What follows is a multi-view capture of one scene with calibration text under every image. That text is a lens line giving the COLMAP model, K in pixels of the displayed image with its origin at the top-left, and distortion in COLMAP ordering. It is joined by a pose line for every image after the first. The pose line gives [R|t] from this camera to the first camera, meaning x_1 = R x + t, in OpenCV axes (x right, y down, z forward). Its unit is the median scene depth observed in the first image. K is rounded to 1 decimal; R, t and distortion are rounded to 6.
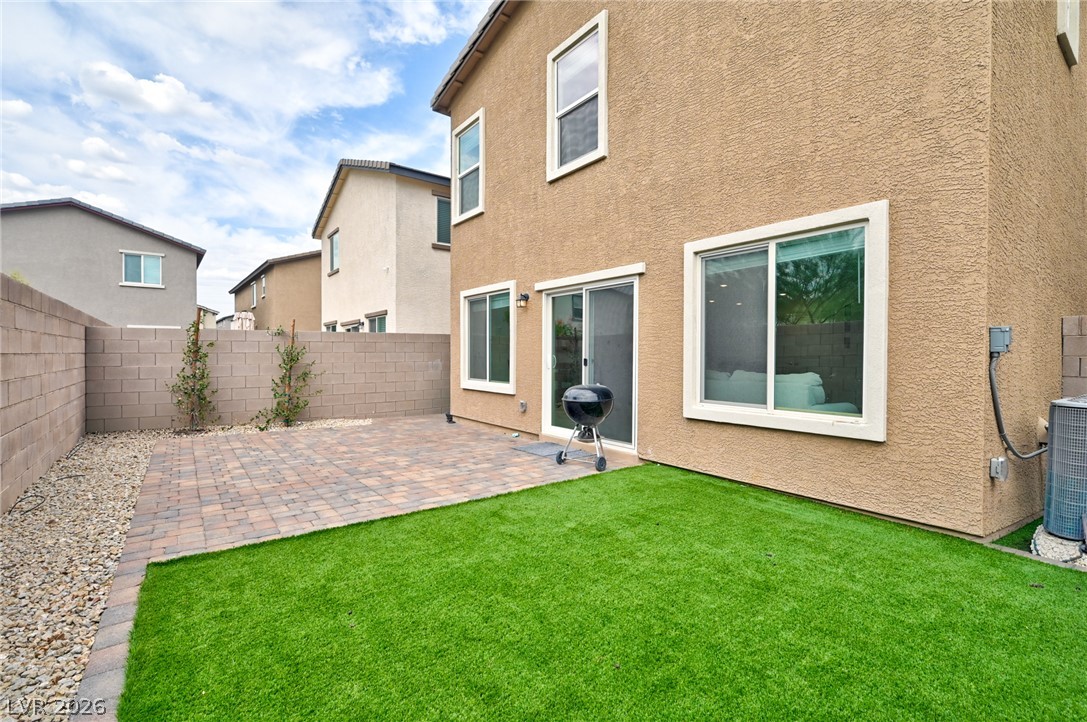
lens RADIAL K [[489.7, 0, 551.0], [0, 489.7, 364.1], [0, 0, 1]] dist [0.000623, 0.000103]
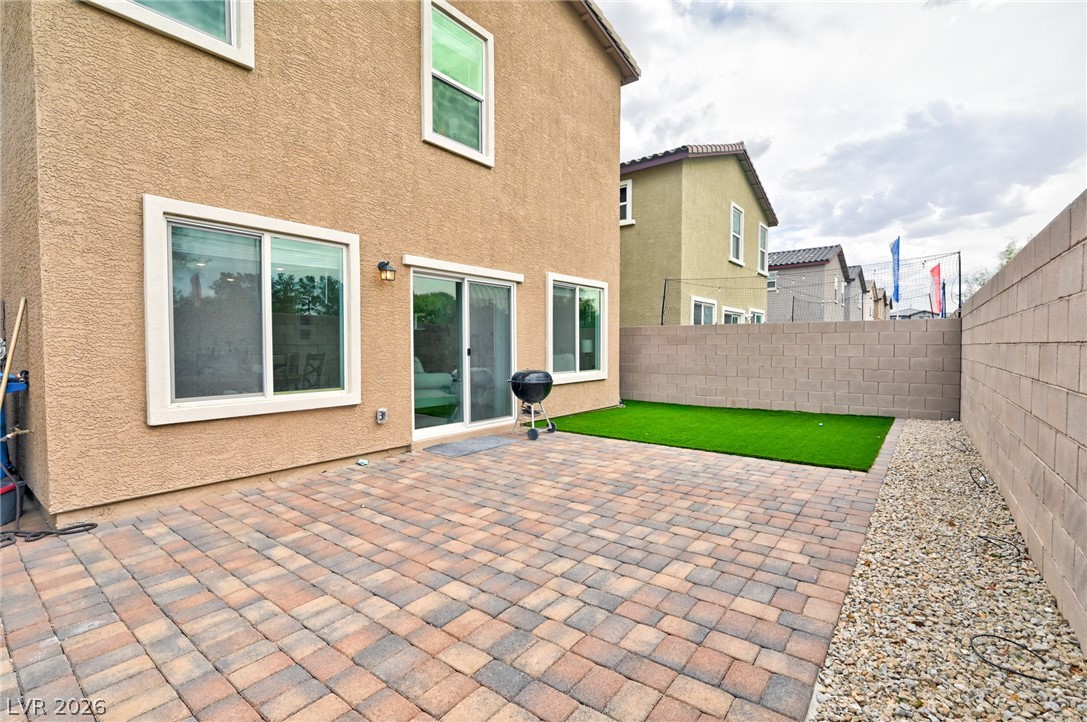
lens RADIAL K [[489.7, 0, 550.8], [0, 489.7, 353.4], [0, 0, 1]] dist [0.000623, 0.000103]
pose [[-0.261118, -0.033541, 0.964724, -0.914302], [0.005016, 0.999336, 0.036102, -0.035116], [-0.965294, 0.014266, -0.260776, 1.047498]]
